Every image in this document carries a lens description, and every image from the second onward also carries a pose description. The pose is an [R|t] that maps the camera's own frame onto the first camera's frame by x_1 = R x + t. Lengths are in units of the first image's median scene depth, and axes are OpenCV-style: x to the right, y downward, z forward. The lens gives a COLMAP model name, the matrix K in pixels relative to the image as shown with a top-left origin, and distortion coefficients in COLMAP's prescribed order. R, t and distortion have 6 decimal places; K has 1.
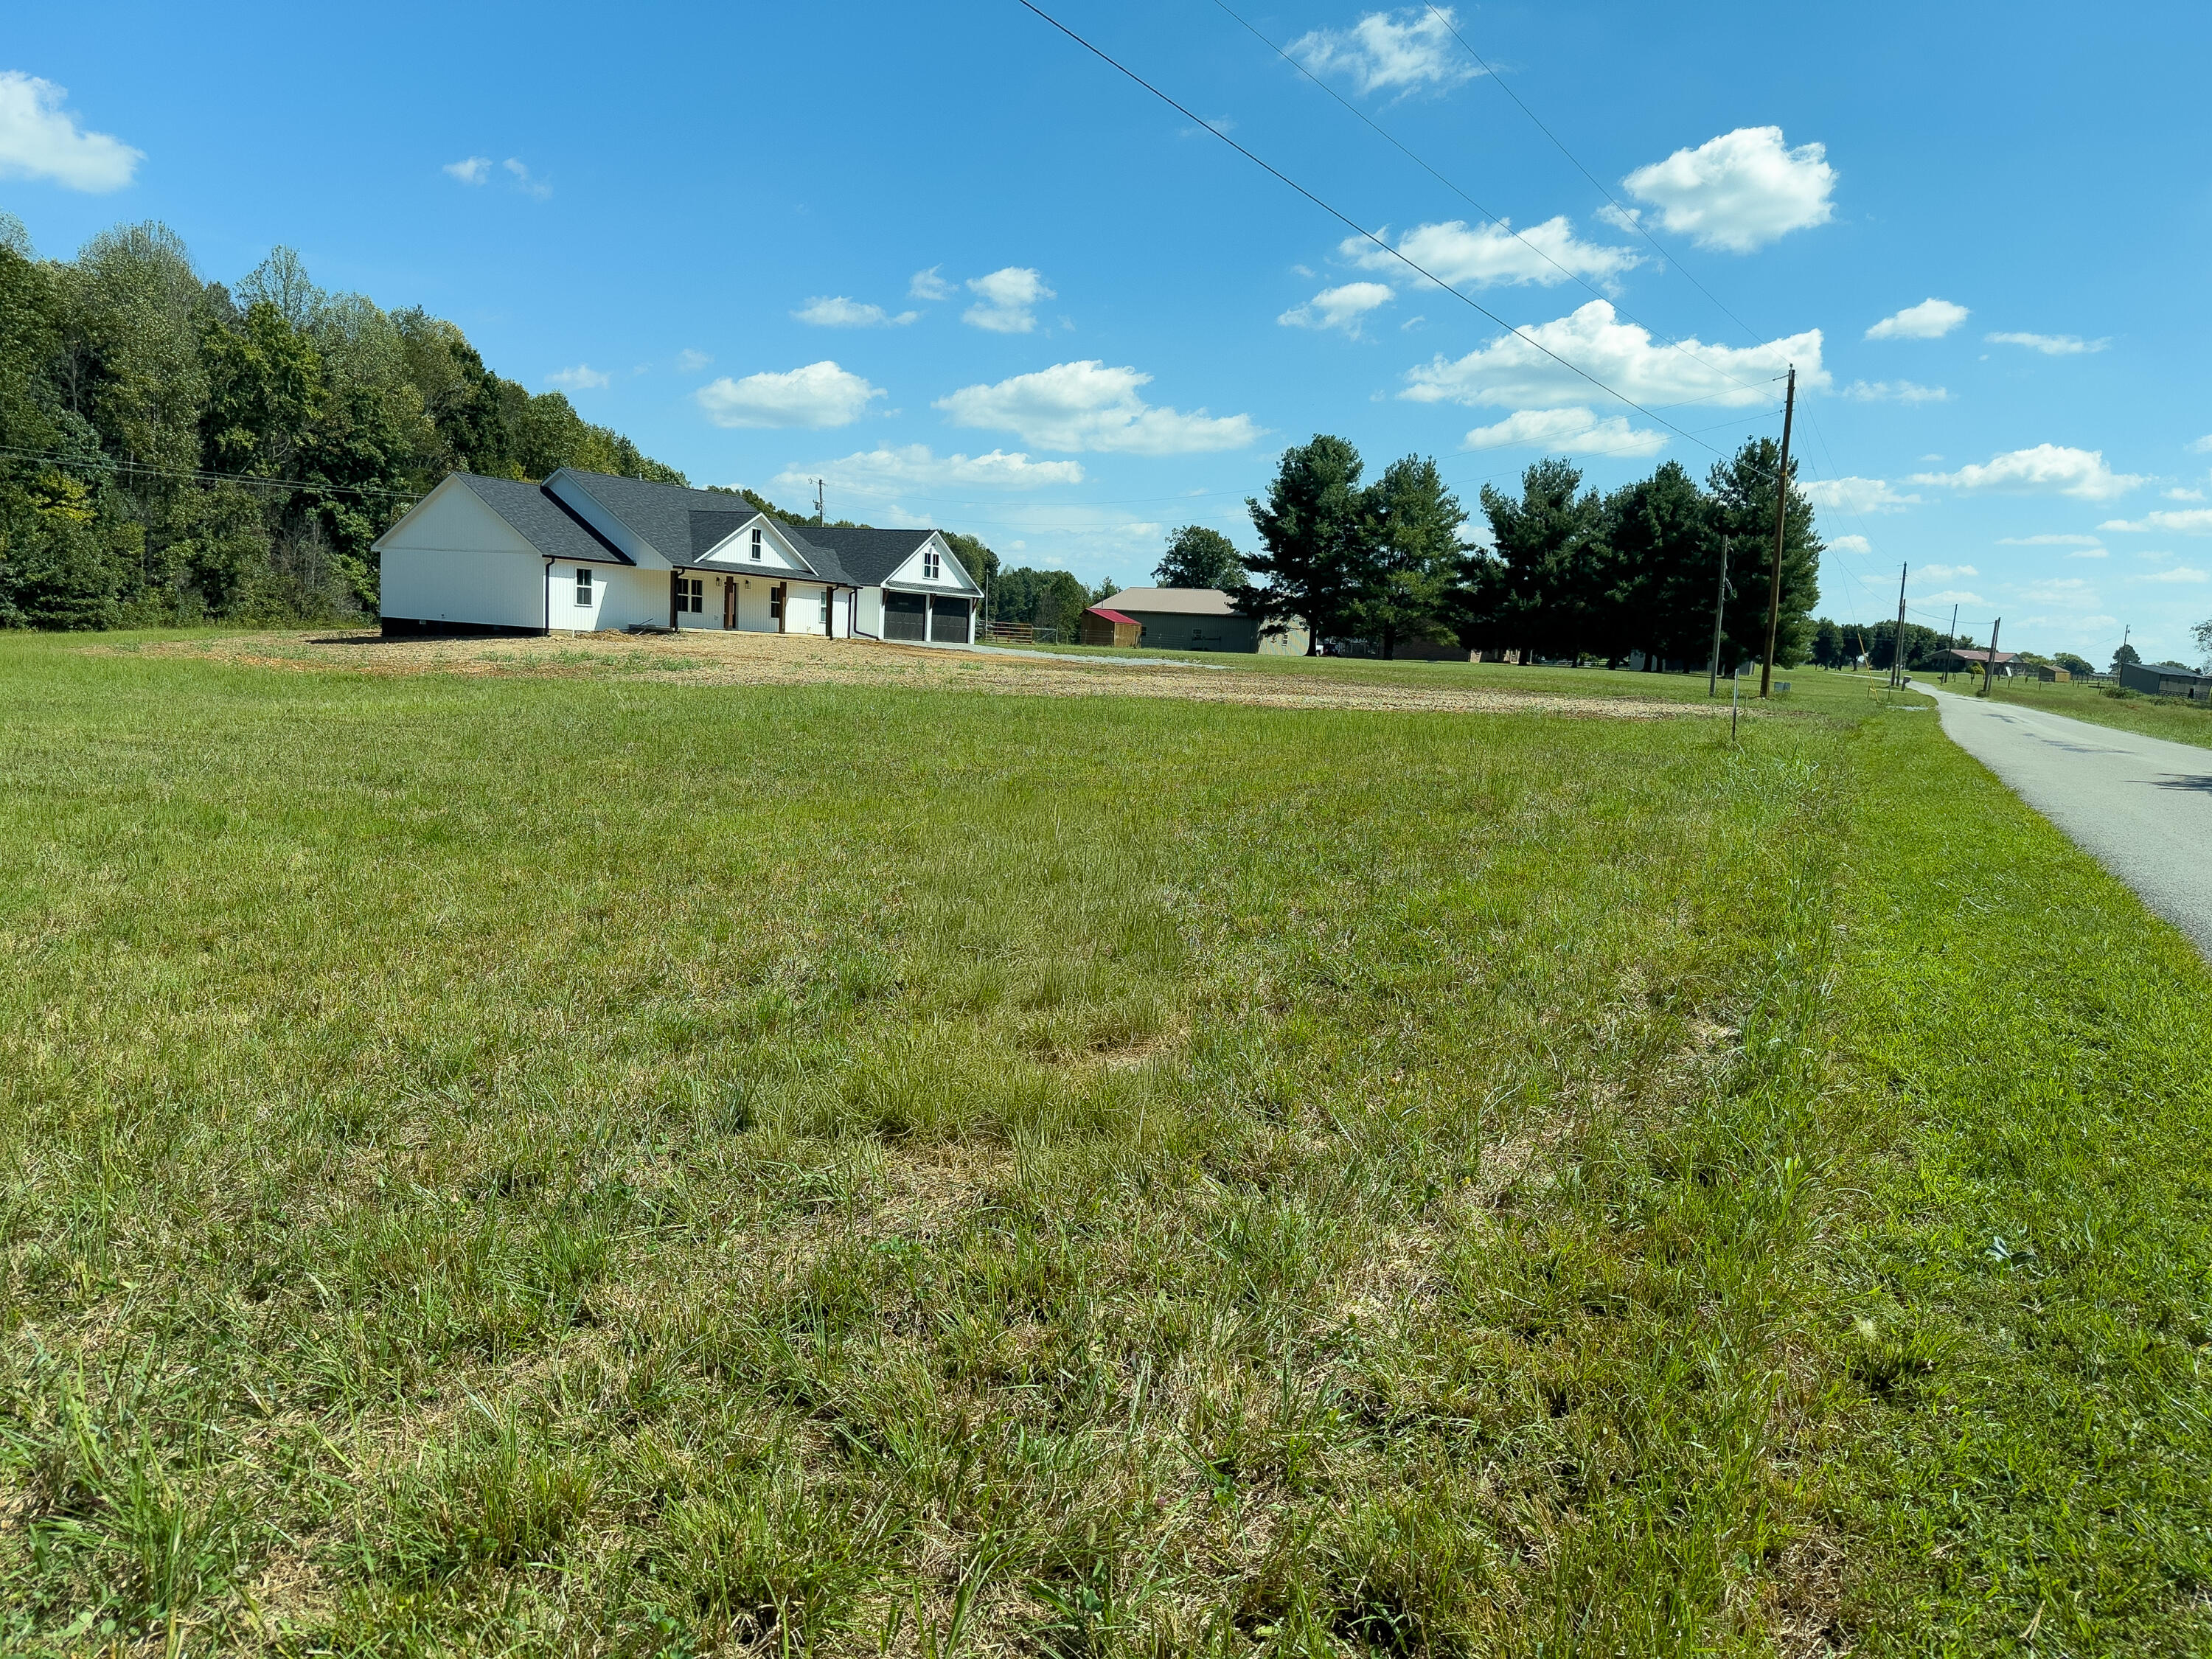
lens RADIAL K [[1523.3, 0, 1101.2], [0, 1523.3, 826.6], [0, 0, 1]] dist [0.109579, -0.144190]
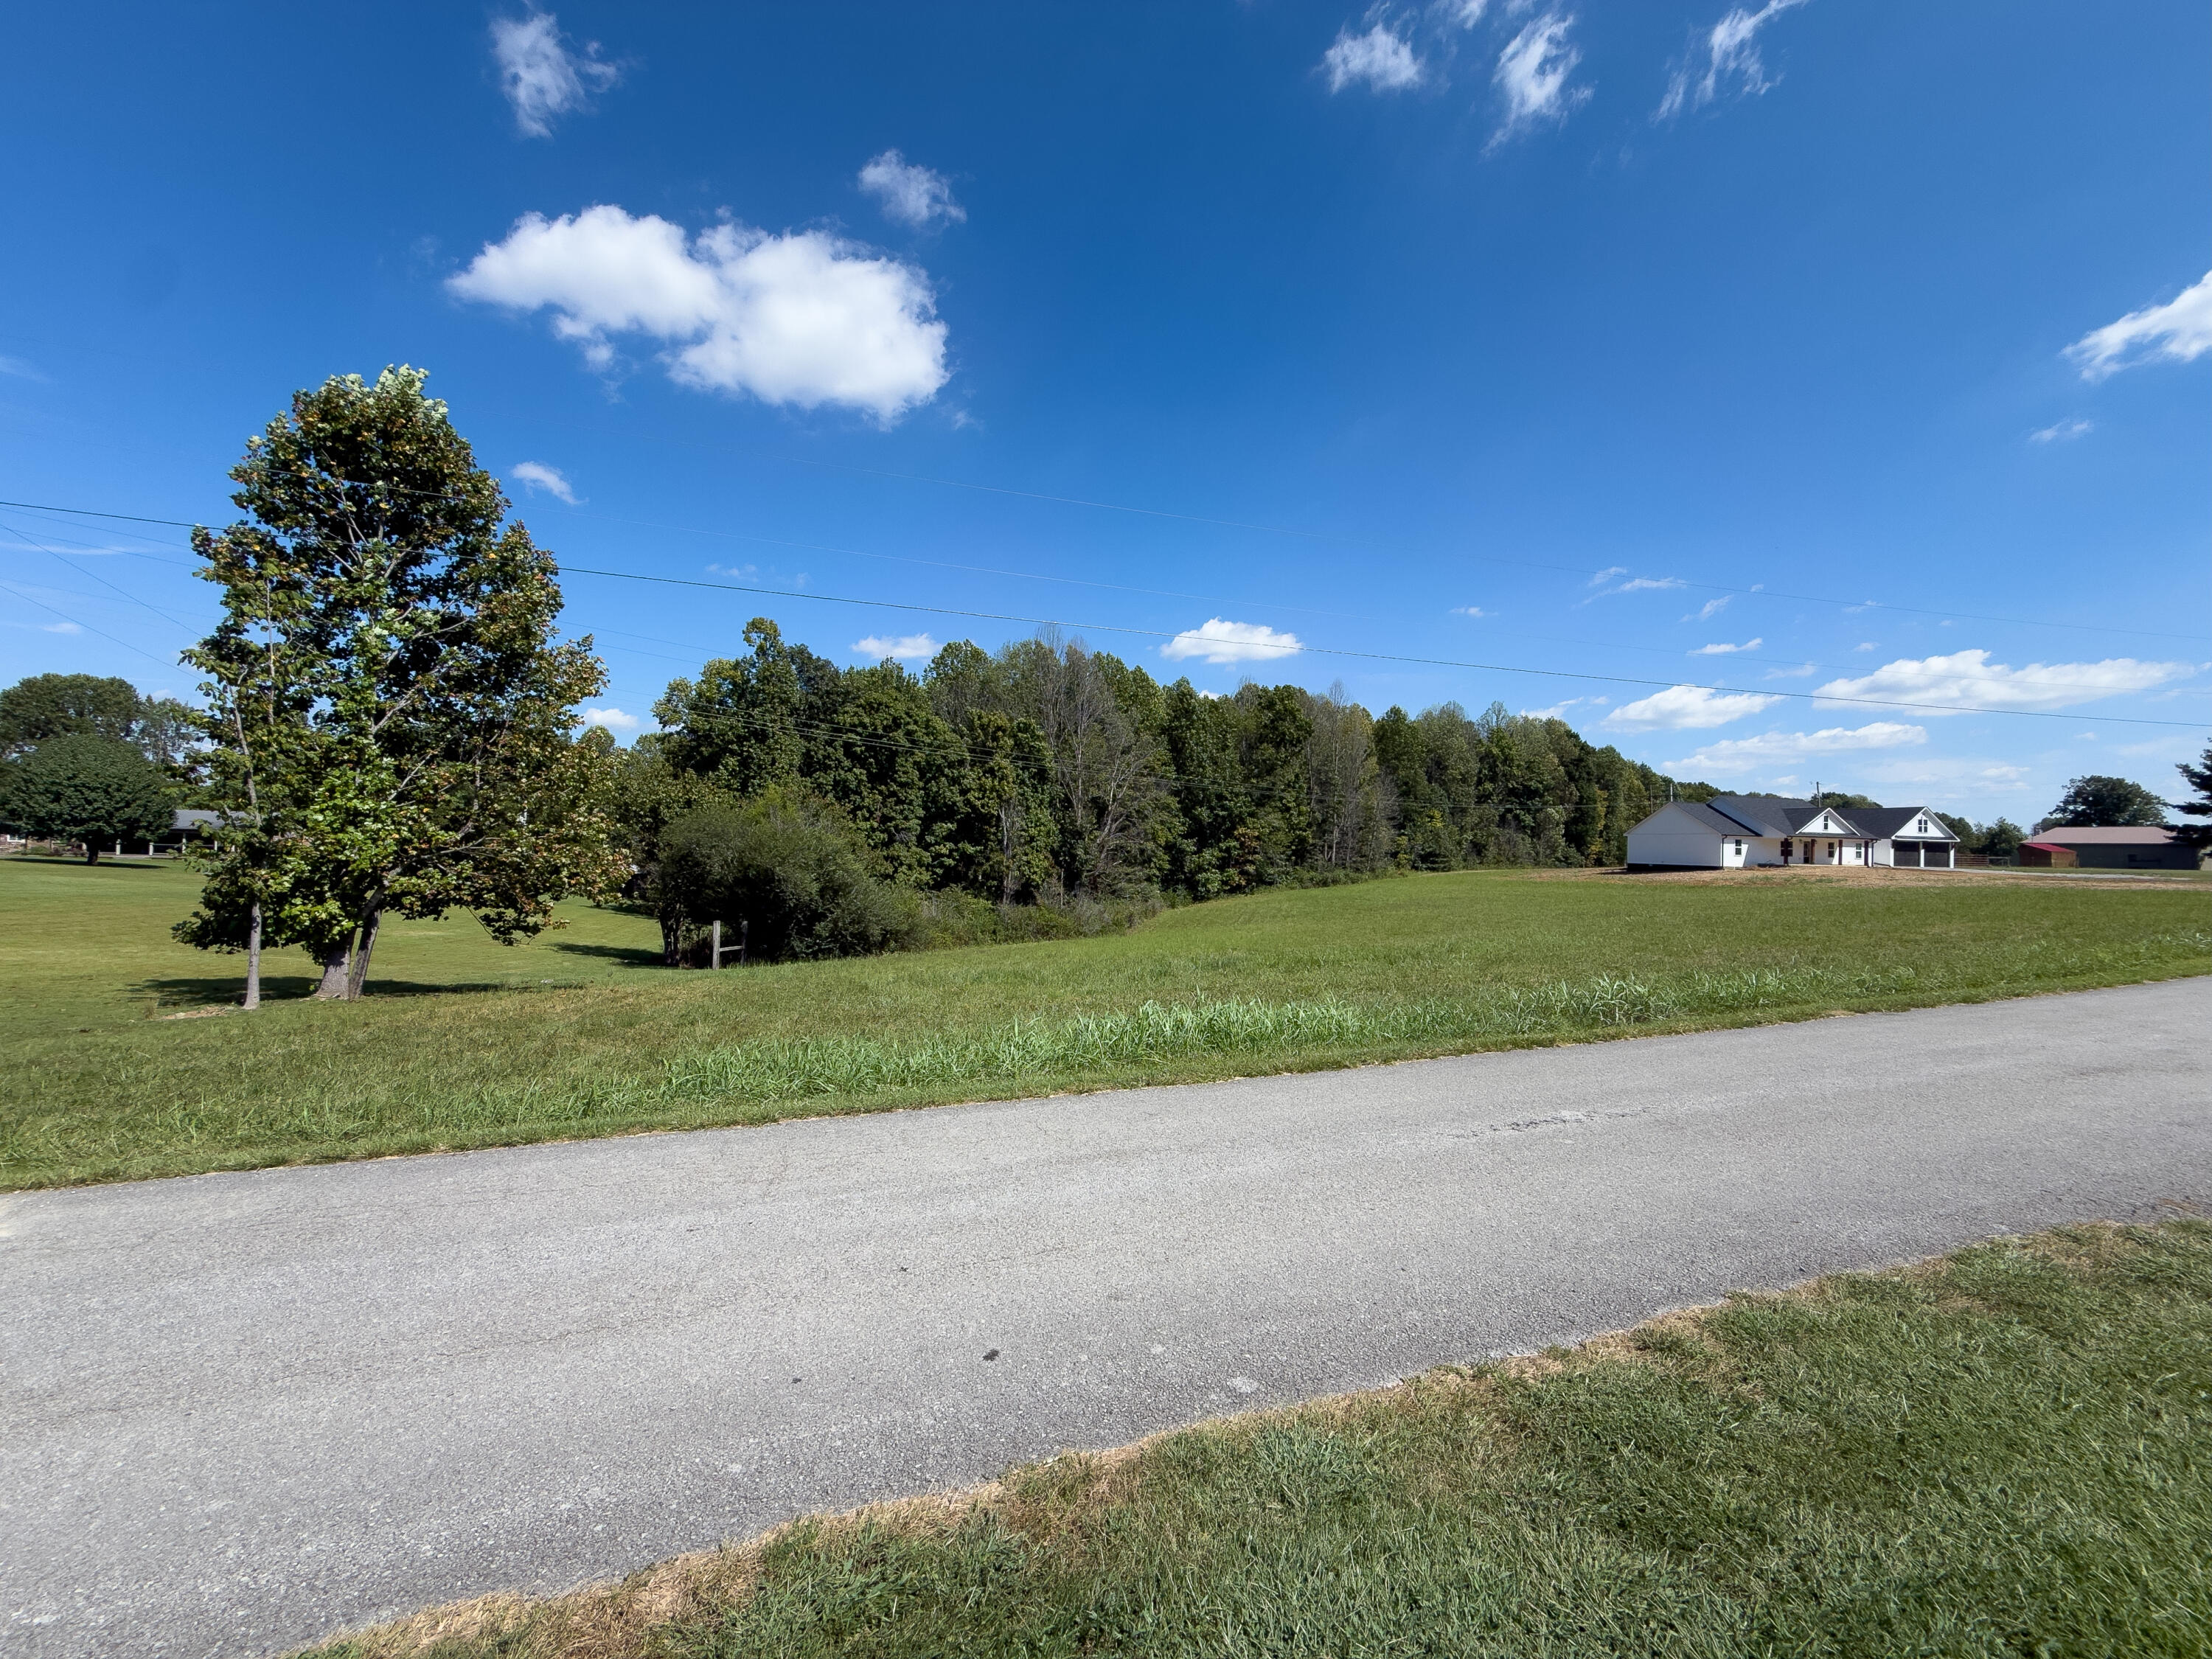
lens RADIAL K [[880.8, 0, 1100.4], [0, 880.8, 821.5], [0, 0, 1]] dist [0.000084, 0.000303]
pose [[0.714421, -0.056953, -0.697395, -0.061033], [-0.066889, 0.986559, -0.149090, 0.035560], [0.696512, 0.153161, 0.701008, -0.324617]]
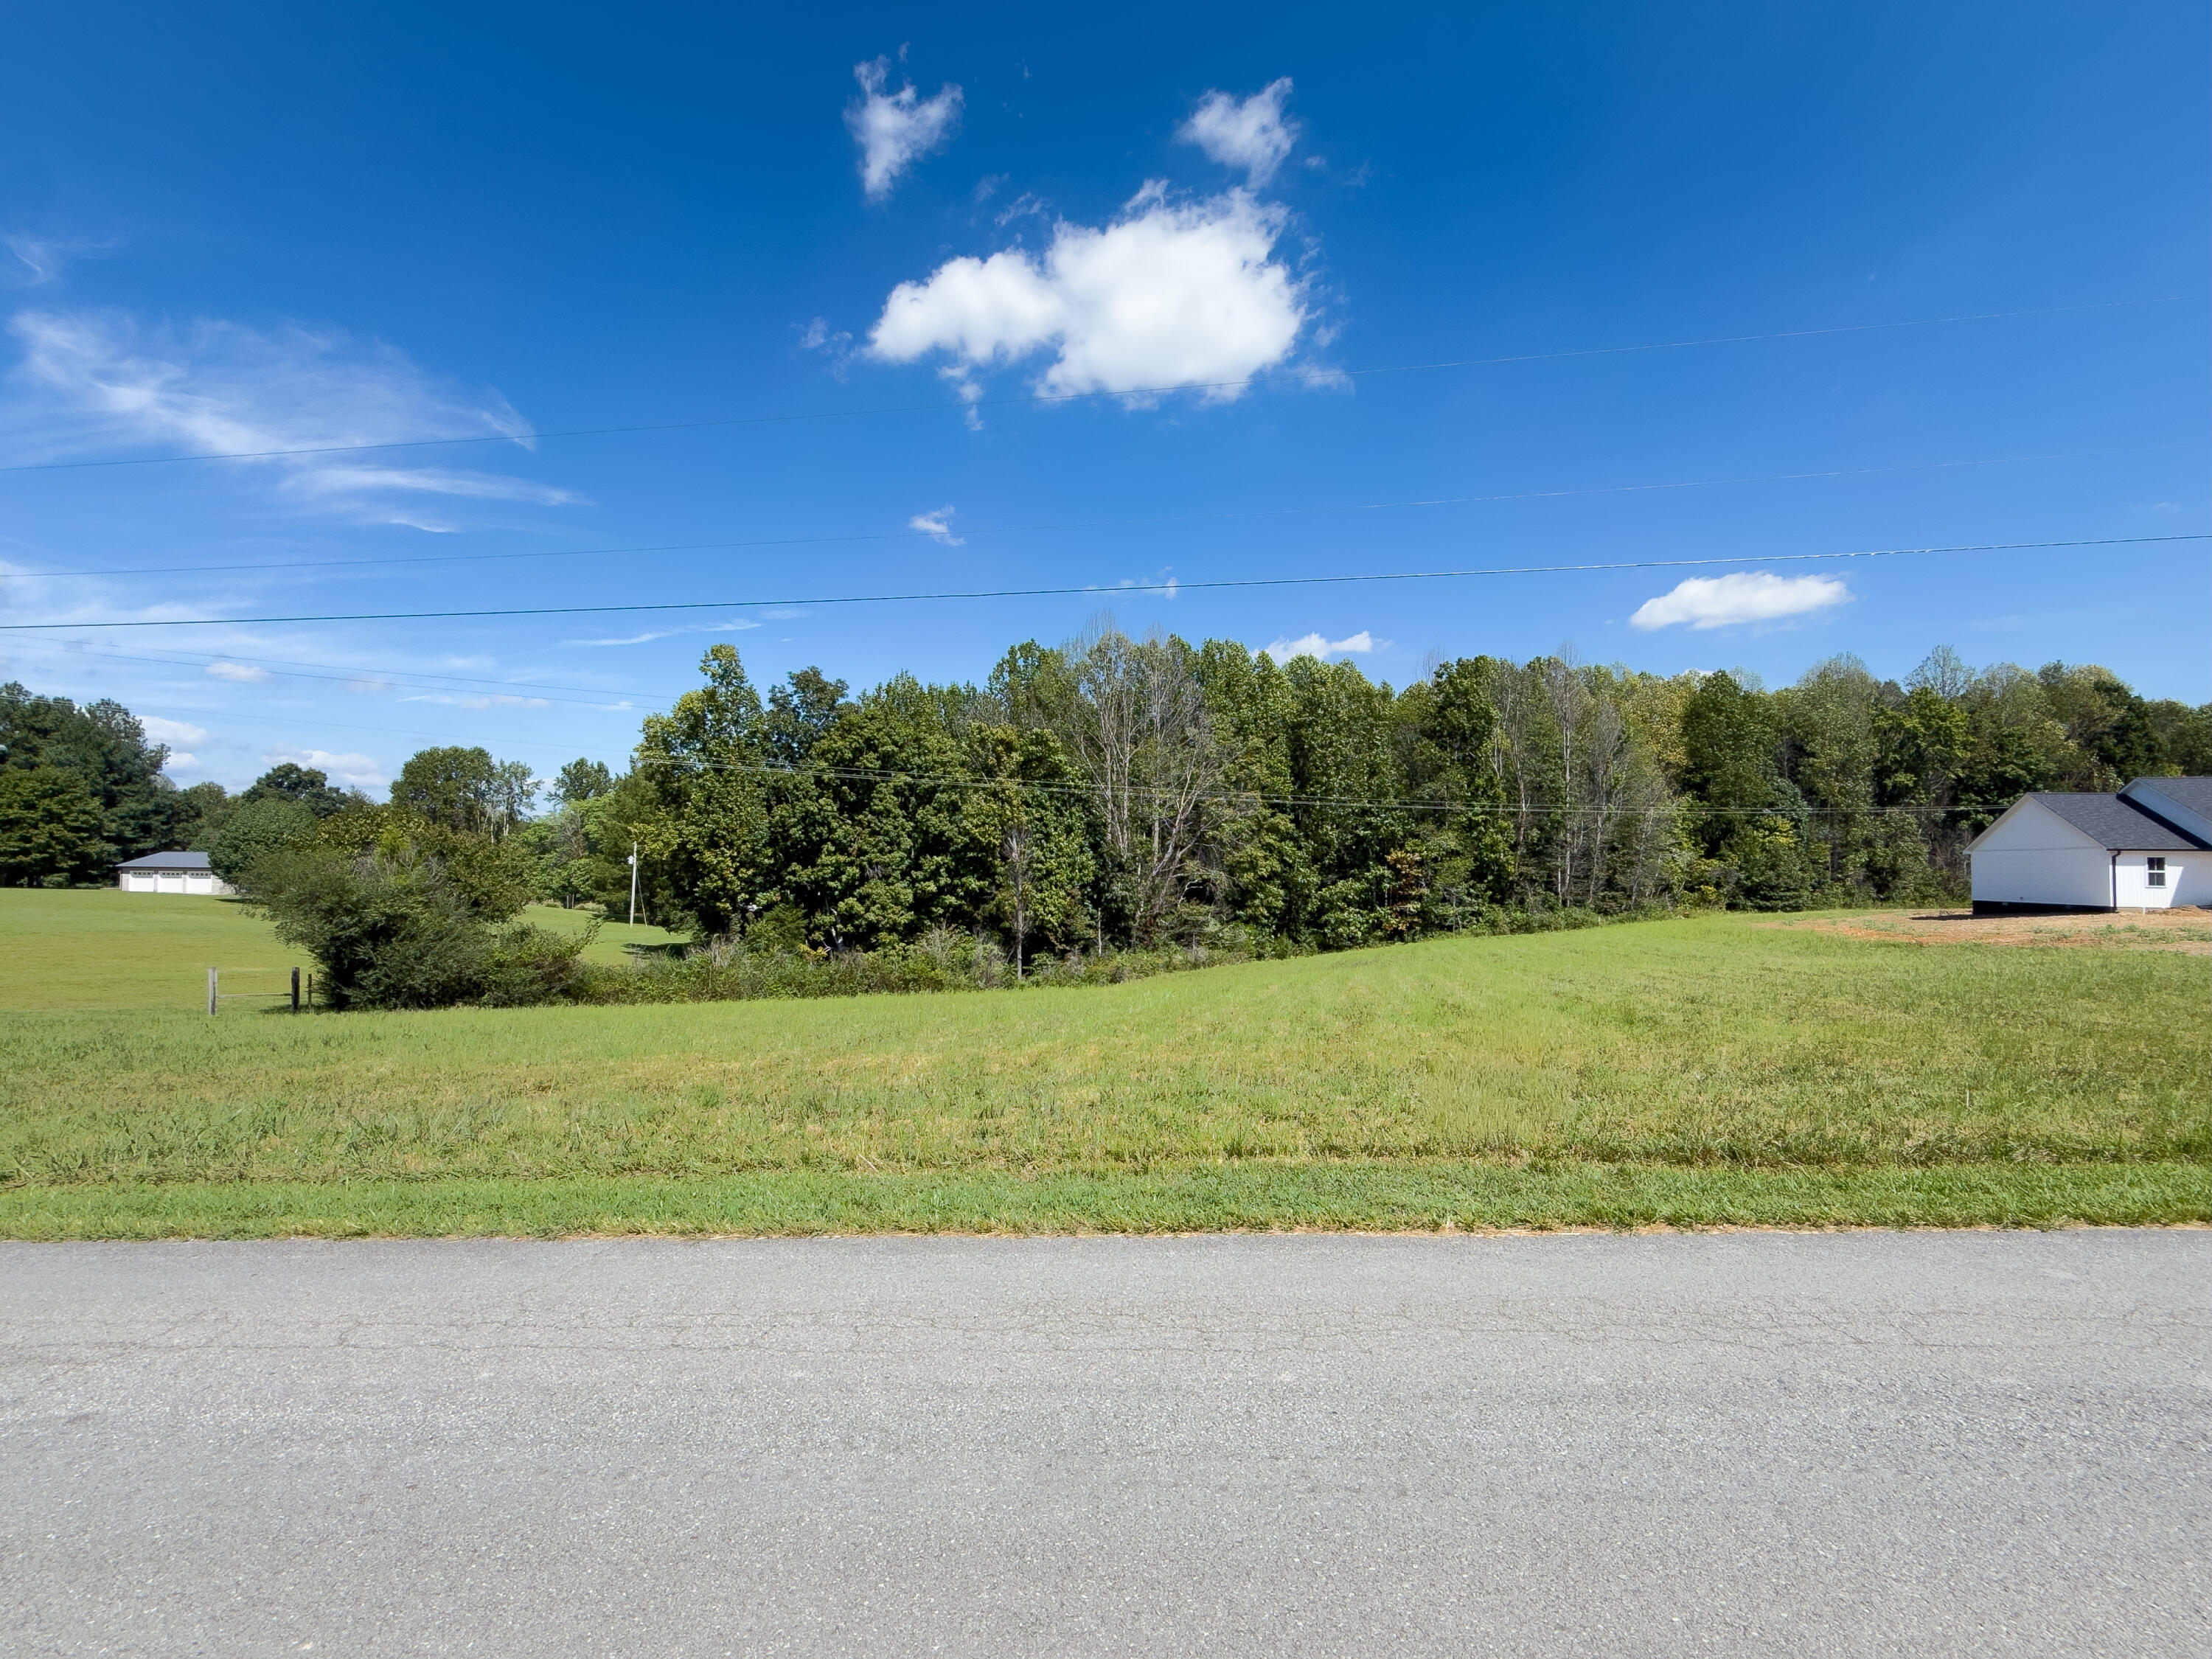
lens RADIAL K [[1015.3, 0, 1106.2], [0, 1015.3, 840.6], [0, 0, 1]] dist [0.009192, -0.000371]
pose [[0.364206, -0.077865, -0.928058, 0.070009], [-0.100372, 0.987413, -0.122235, 0.001970], [0.925894, 0.137670, 0.351806, -0.036384]]
